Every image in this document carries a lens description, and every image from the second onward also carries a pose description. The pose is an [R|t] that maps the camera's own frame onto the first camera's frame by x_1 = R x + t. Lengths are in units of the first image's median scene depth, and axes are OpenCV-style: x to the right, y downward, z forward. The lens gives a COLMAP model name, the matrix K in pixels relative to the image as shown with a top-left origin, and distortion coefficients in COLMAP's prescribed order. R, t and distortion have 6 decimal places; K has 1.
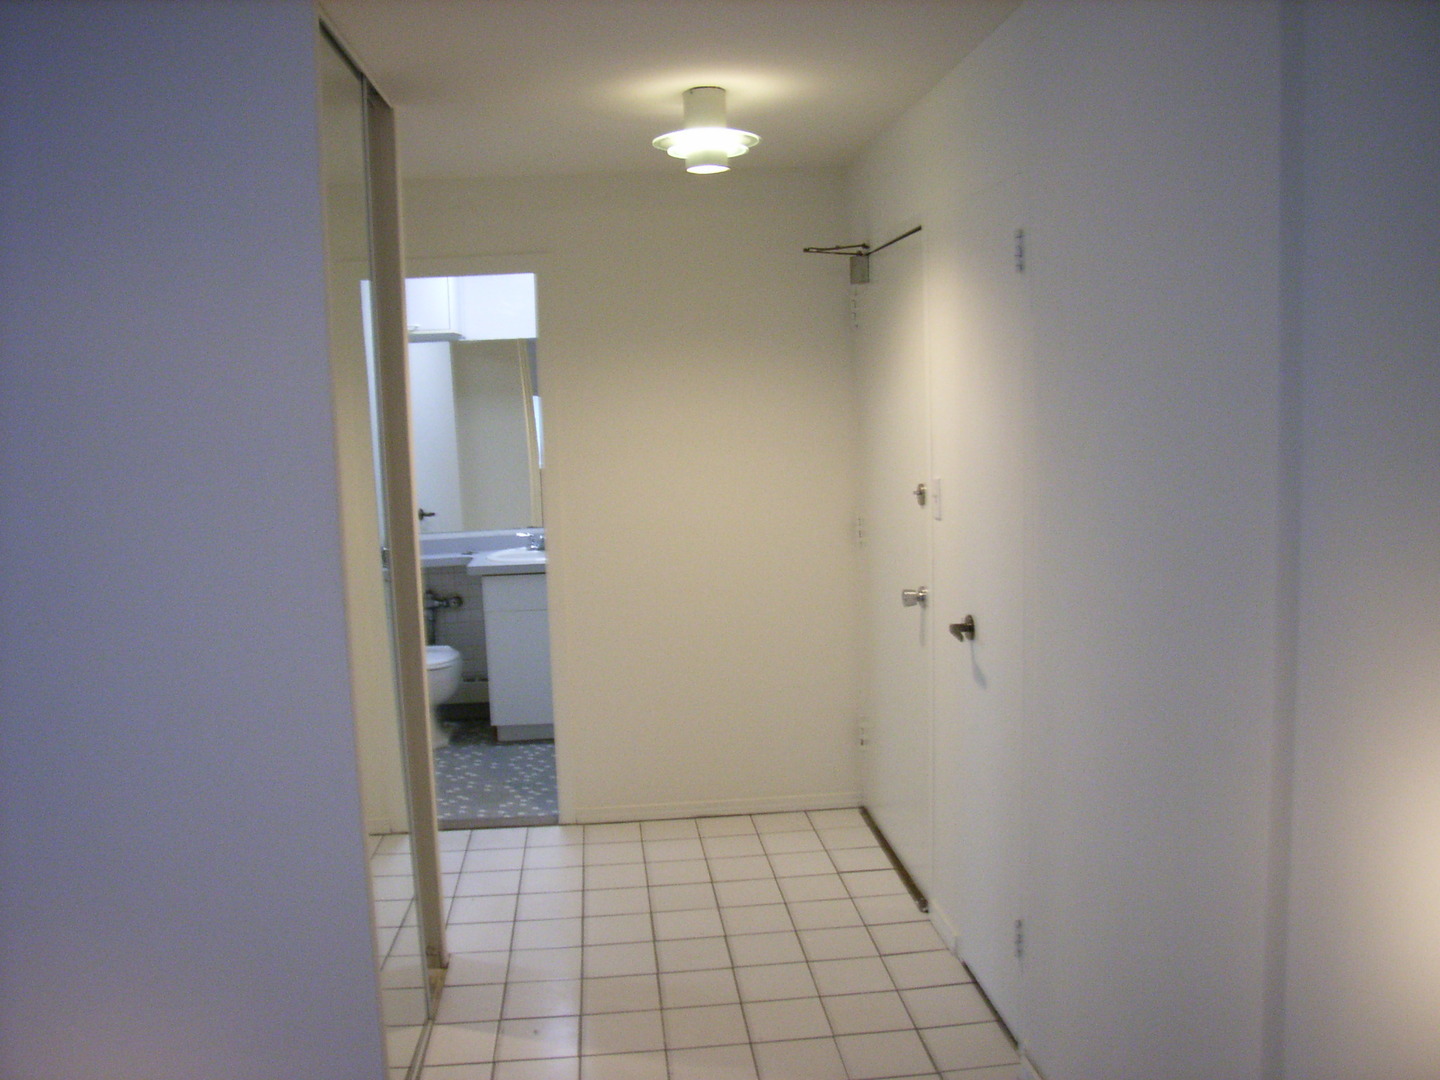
lens RADIAL K [[1284.1, 0, 720.0], [0, 1284.1, 540.0], [0, 0, 1]] dist [-0.158939, 0.002133]
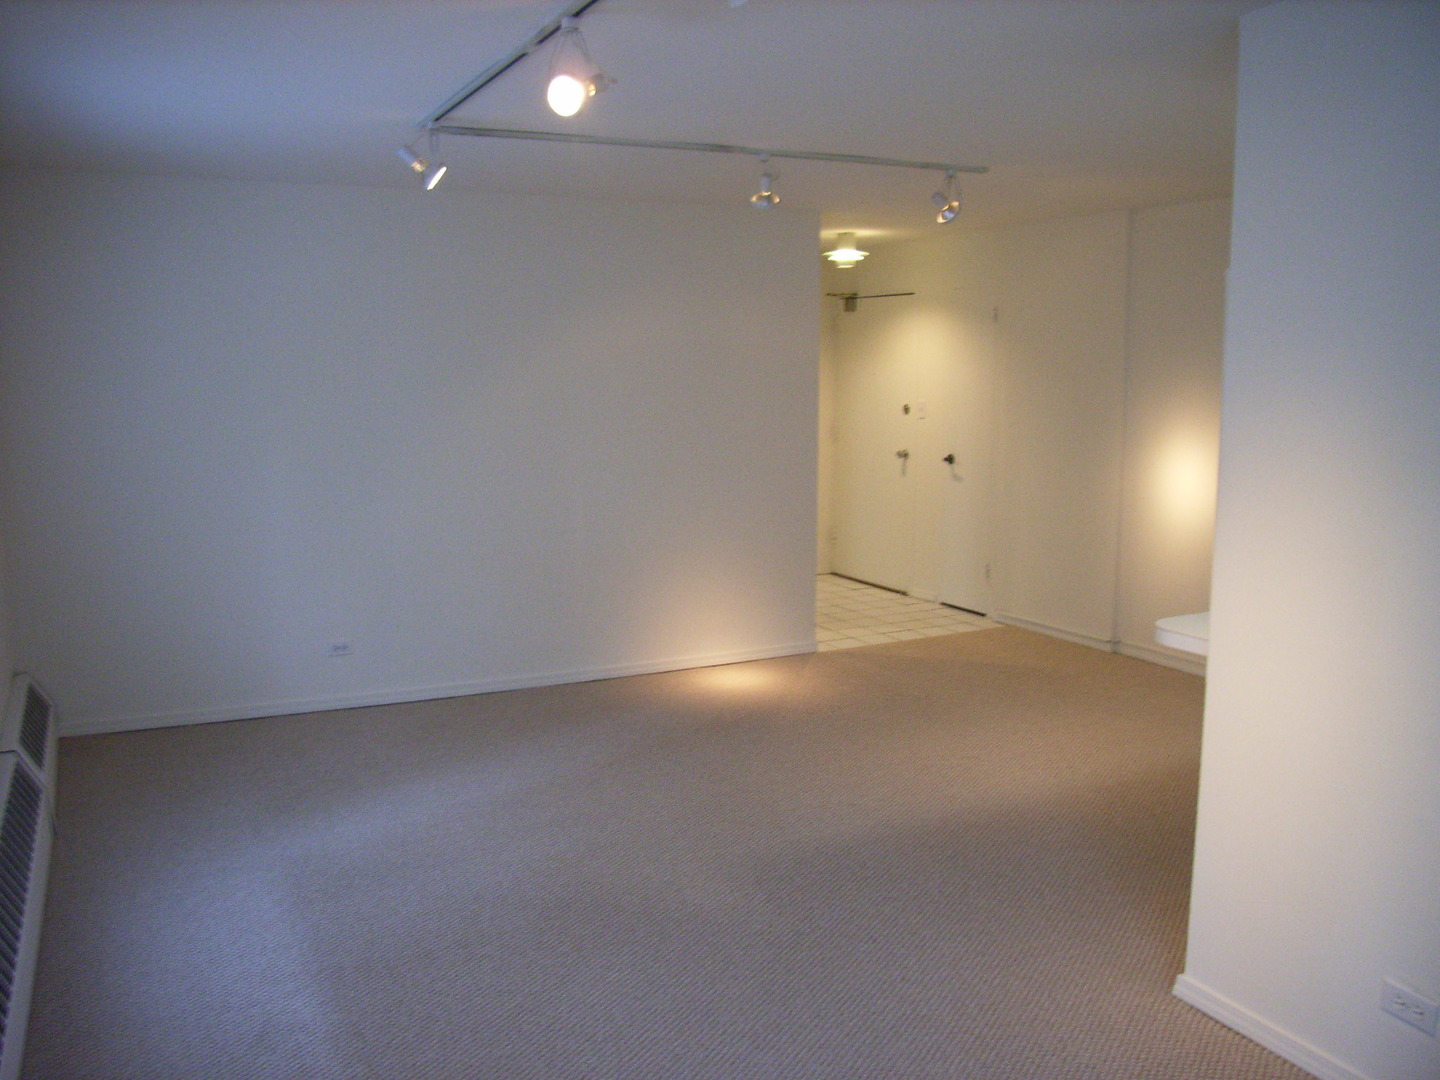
lens RADIAL K [[1284.1, 0, 720.0], [0, 1284.1, 540.0], [0, 0, 1]] dist [-0.158939, 0.002133]
pose [[0.933044, -0.016159, 0.359398, -0.997286], [0.010456, 0.999787, 0.017806, 0.157370], [-0.359610, -0.012856, 0.933014, -1.039099]]
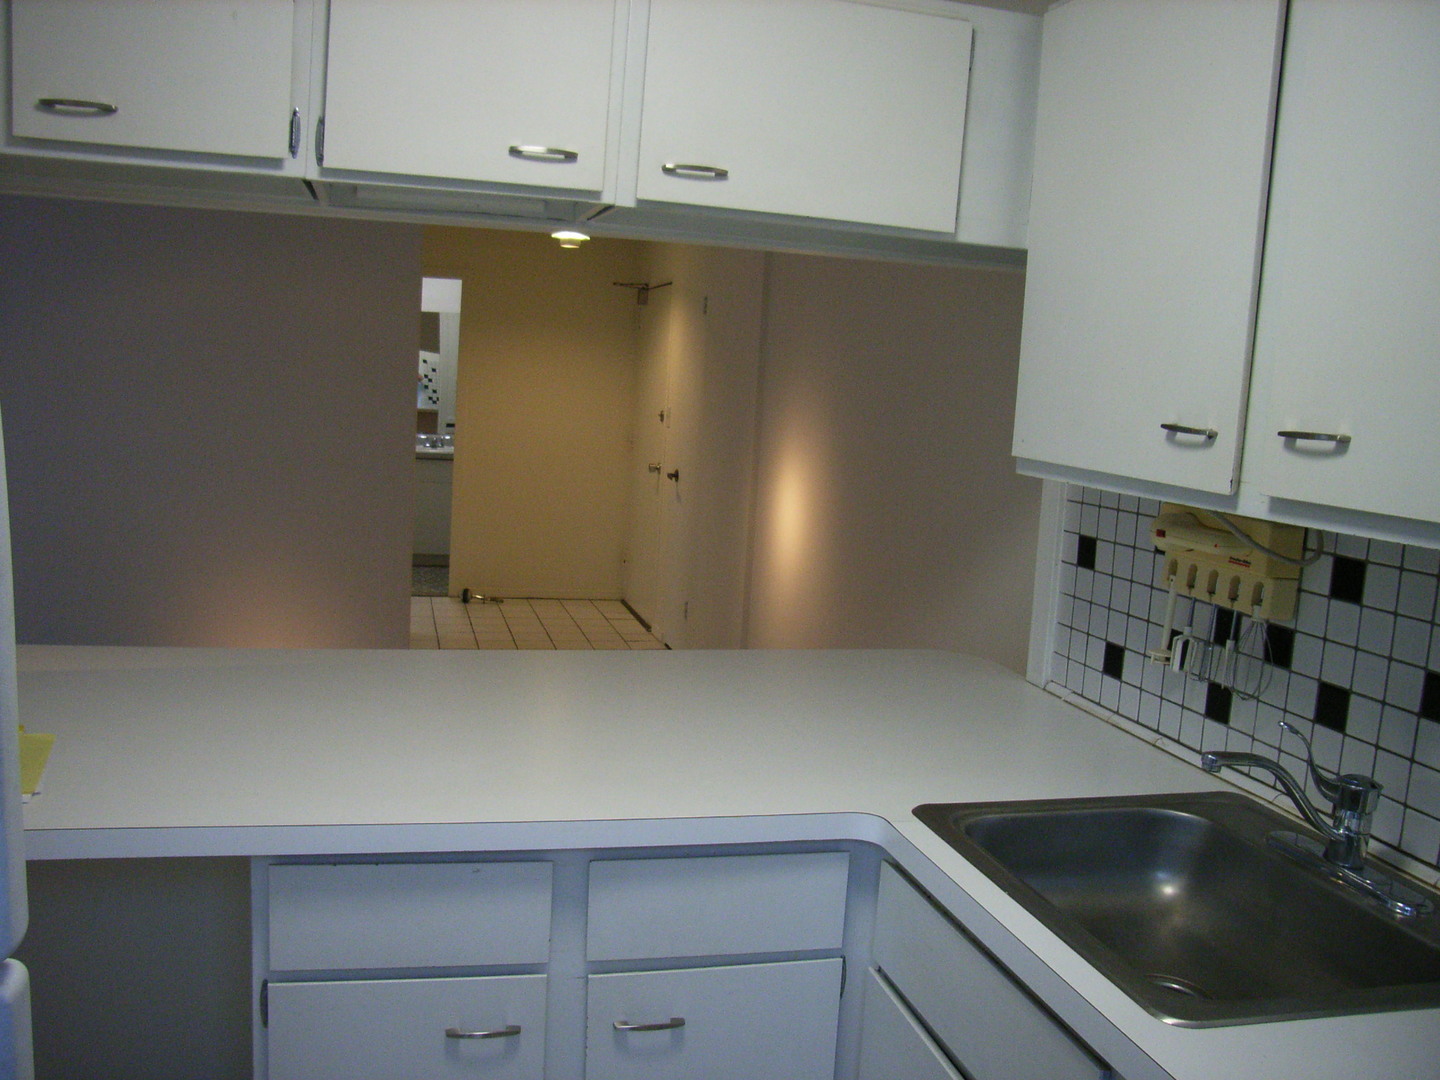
lens RADIAL K [[1284.1, 0, 720.0], [0, 1284.1, 540.0], [0, 0, 1]] dist [-0.158939, 0.002133]
pose [[0.983644, 0.073323, 0.164527, -0.068619], [-0.075509, 0.997120, 0.007064, 0.137647], [-0.163535, -0.019372, 0.986347, -1.001130]]
